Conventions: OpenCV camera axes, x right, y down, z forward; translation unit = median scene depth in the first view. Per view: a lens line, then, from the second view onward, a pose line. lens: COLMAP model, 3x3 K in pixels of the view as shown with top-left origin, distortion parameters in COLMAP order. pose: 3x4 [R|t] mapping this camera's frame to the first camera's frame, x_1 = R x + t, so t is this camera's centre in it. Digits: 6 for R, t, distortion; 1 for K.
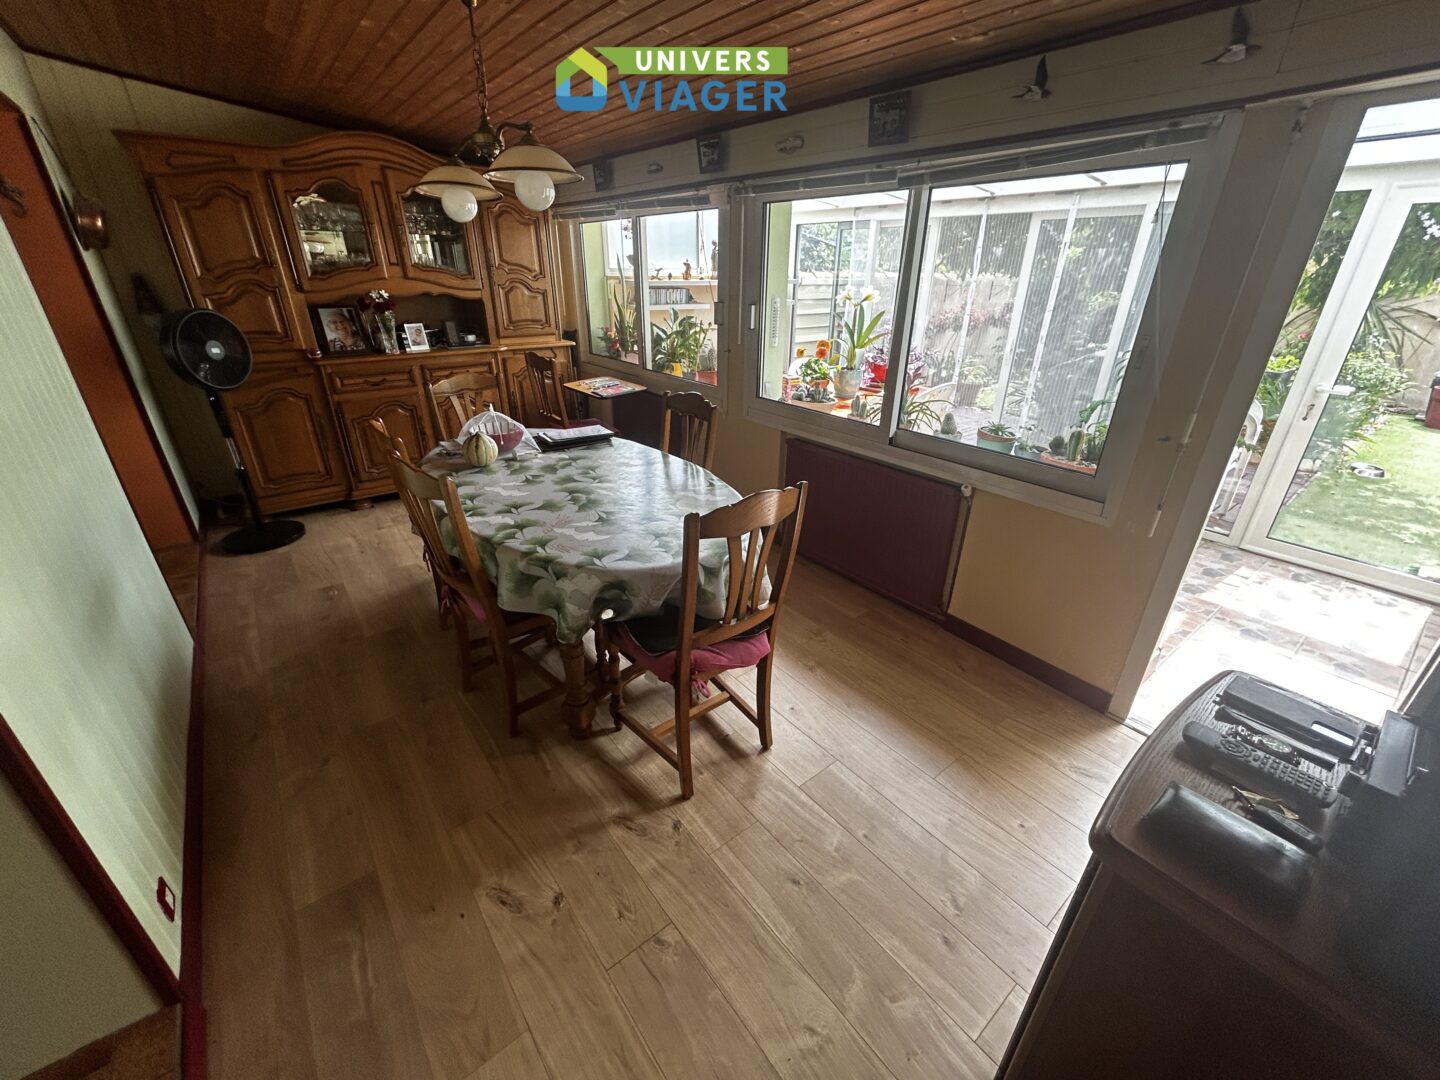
lens RADIAL K [[580.1, 0, 718.7], [0, 580.1, 542.8], [0, 0, 1]] dist [0.000605, 0.000645]
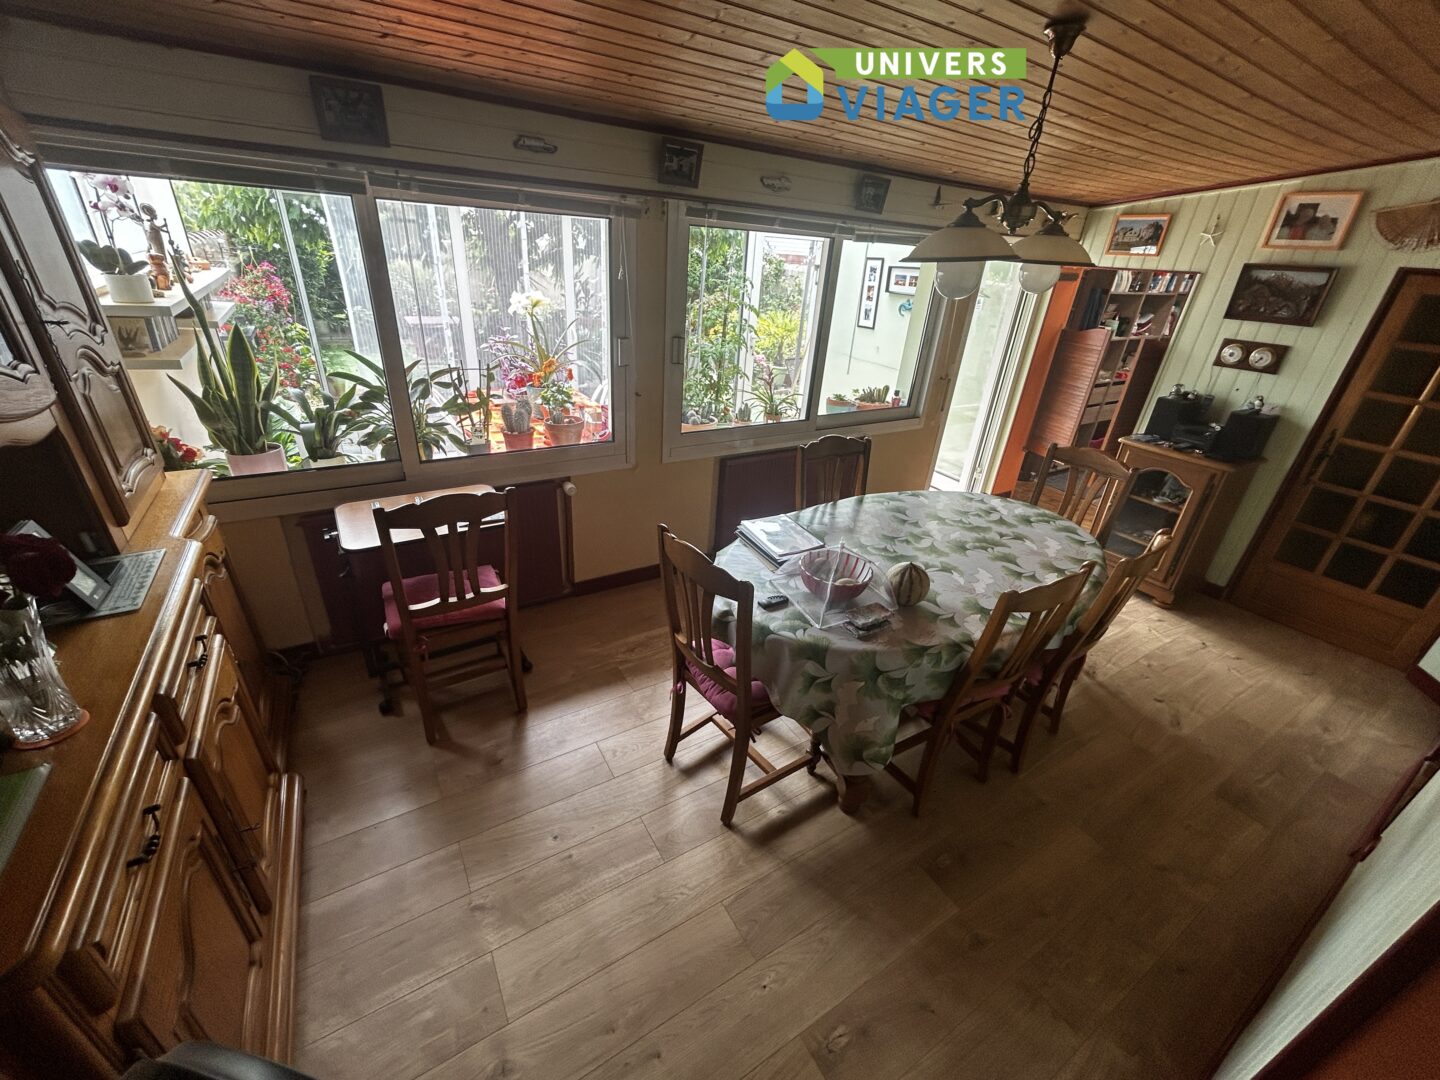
lens RADIAL K [[580.1, 0, 722.5], [0, 580.1, 539.5], [0, 0, 1]] dist [0.000605, 0.000645]
pose [[0.118338, -0.453714, 0.883255, -1.241741], [0.360418, 0.848469, 0.387556, -0.675088], [-0.925254, 0.272479, 0.263933, 1.144589]]
